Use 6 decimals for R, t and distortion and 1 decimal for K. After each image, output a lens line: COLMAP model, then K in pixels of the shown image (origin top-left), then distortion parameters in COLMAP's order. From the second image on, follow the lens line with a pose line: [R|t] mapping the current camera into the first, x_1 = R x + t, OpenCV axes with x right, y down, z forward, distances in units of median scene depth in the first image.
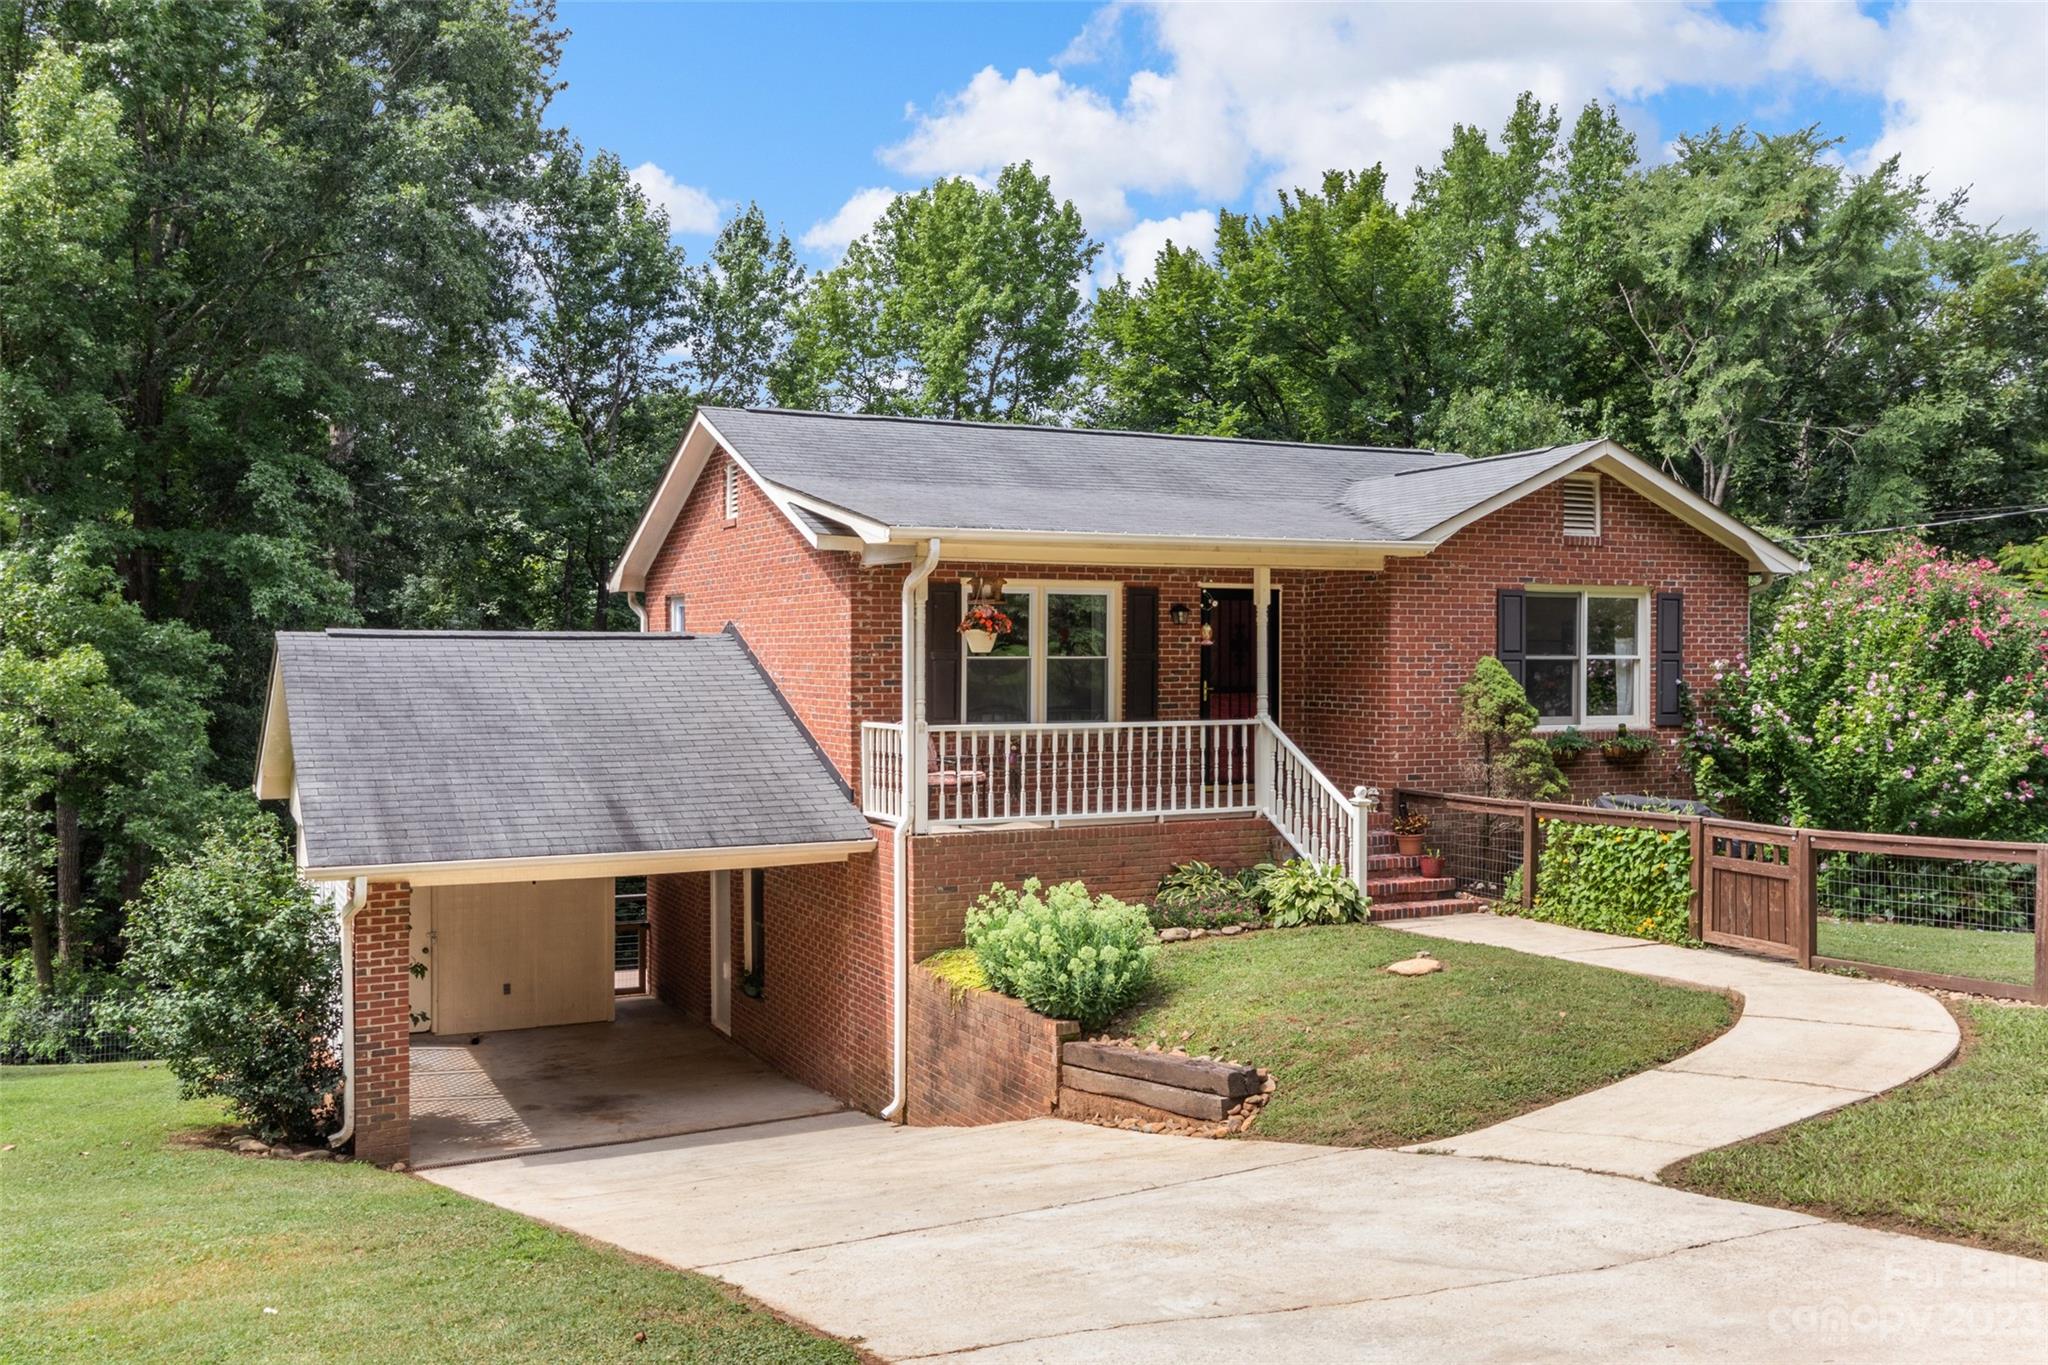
lens RADIAL K [[2021.2, 0, 1018.6], [0, 2021.2, 698.7], [0, 0, 1]] dist [0.010709, 0.000000]
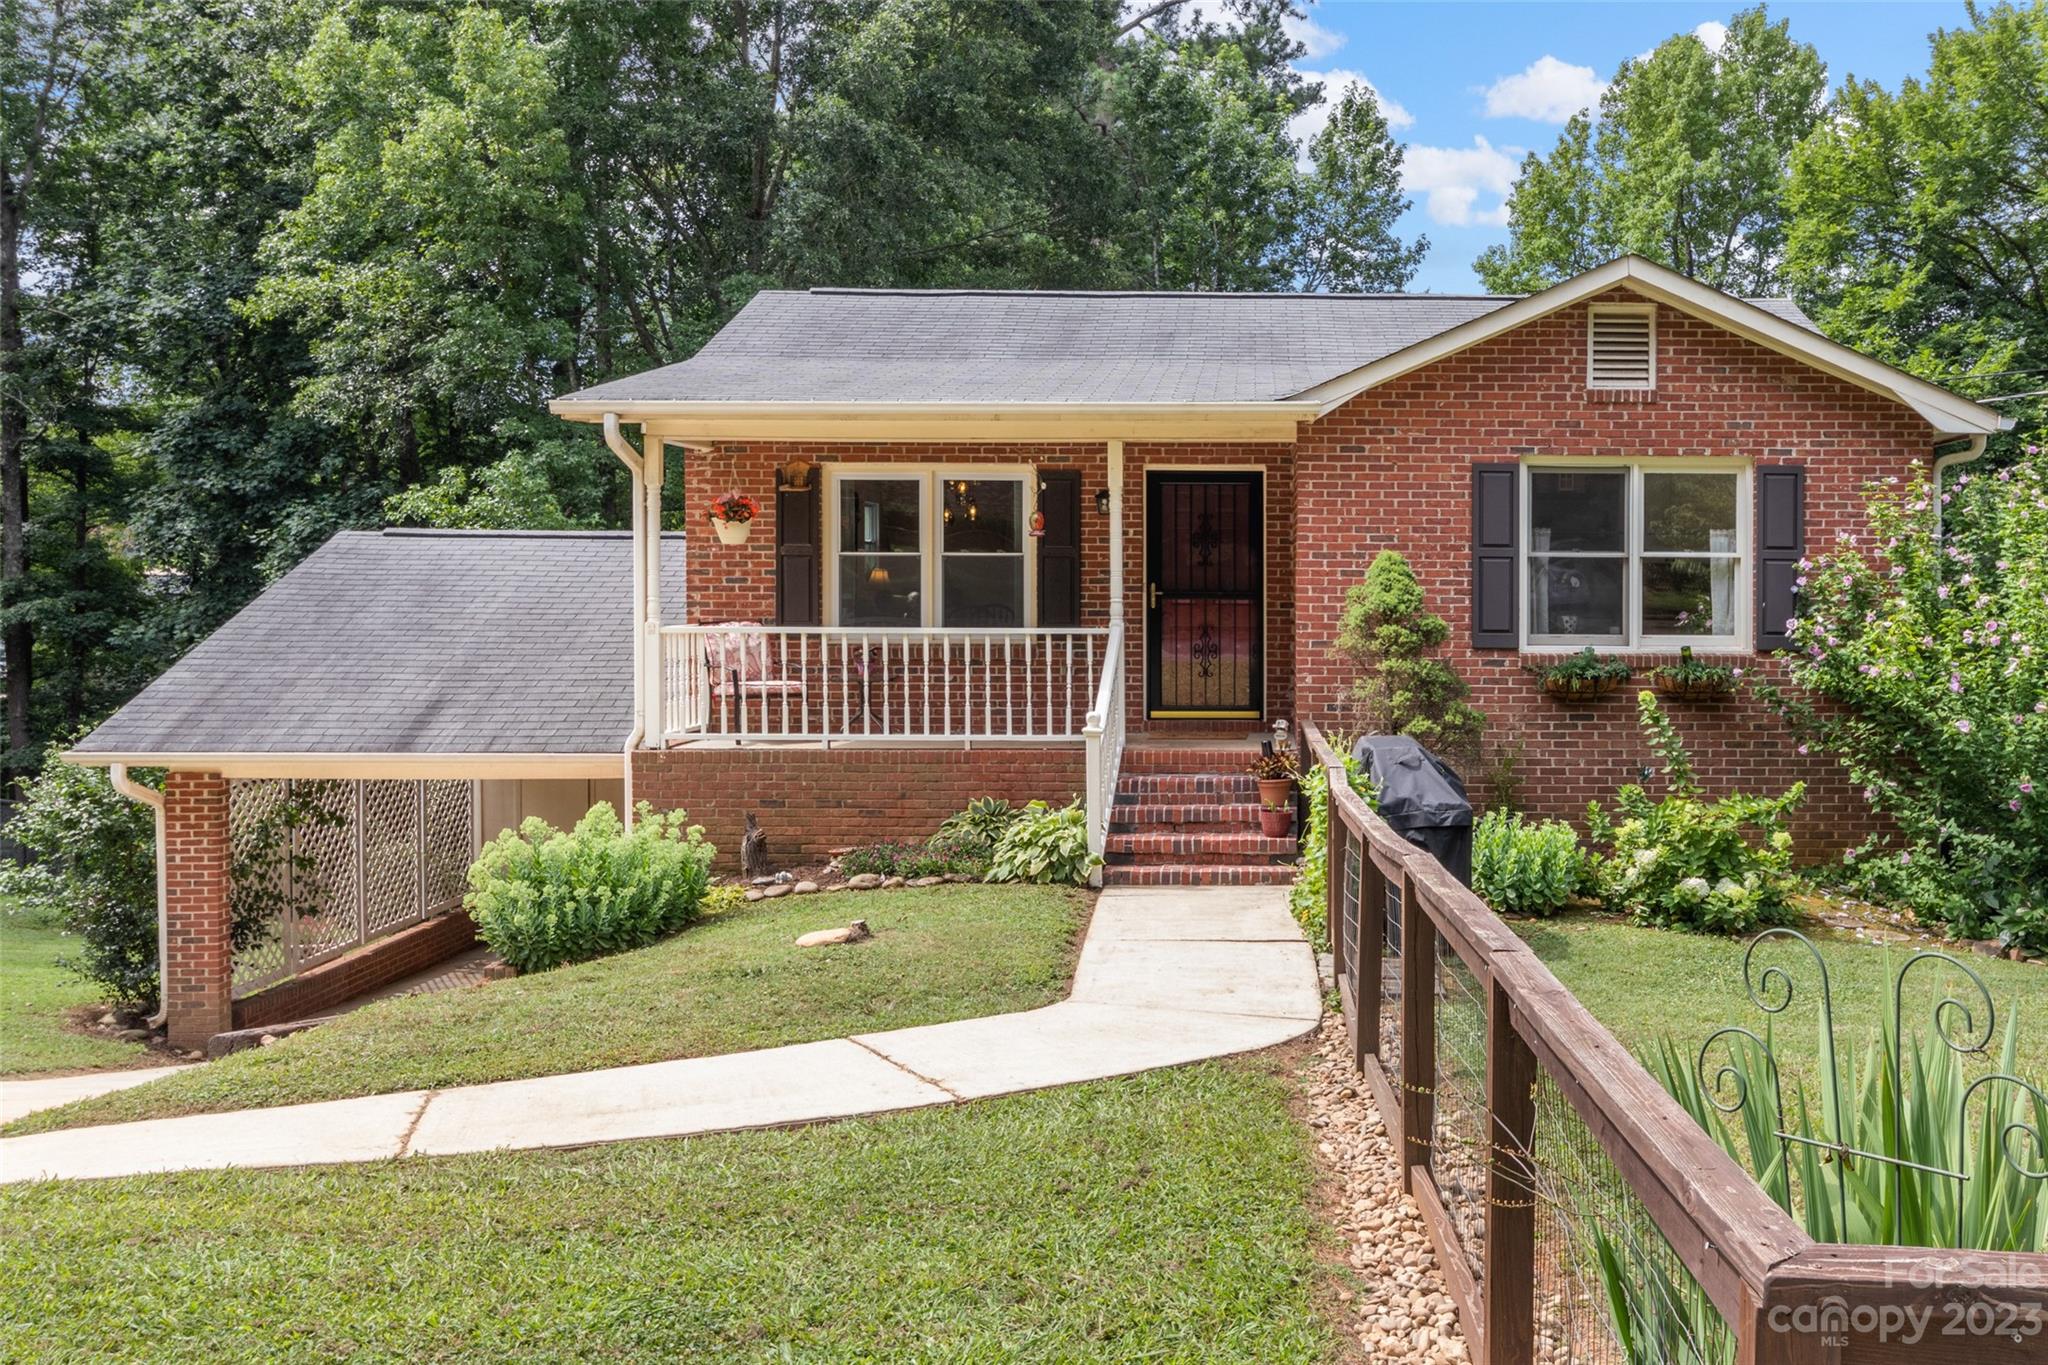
lens RADIAL K [[2021.2, 0, 1026.8], [0, 2021.2, 664.7], [0, 0, 1]] dist [0.010709, 0.000000]
pose [[0.886775, 0.025044, -0.461523, 0.446300], [-0.015303, 0.999574, 0.024838, 0.004983], [0.461948, -0.014962, 0.886781, 0.254775]]
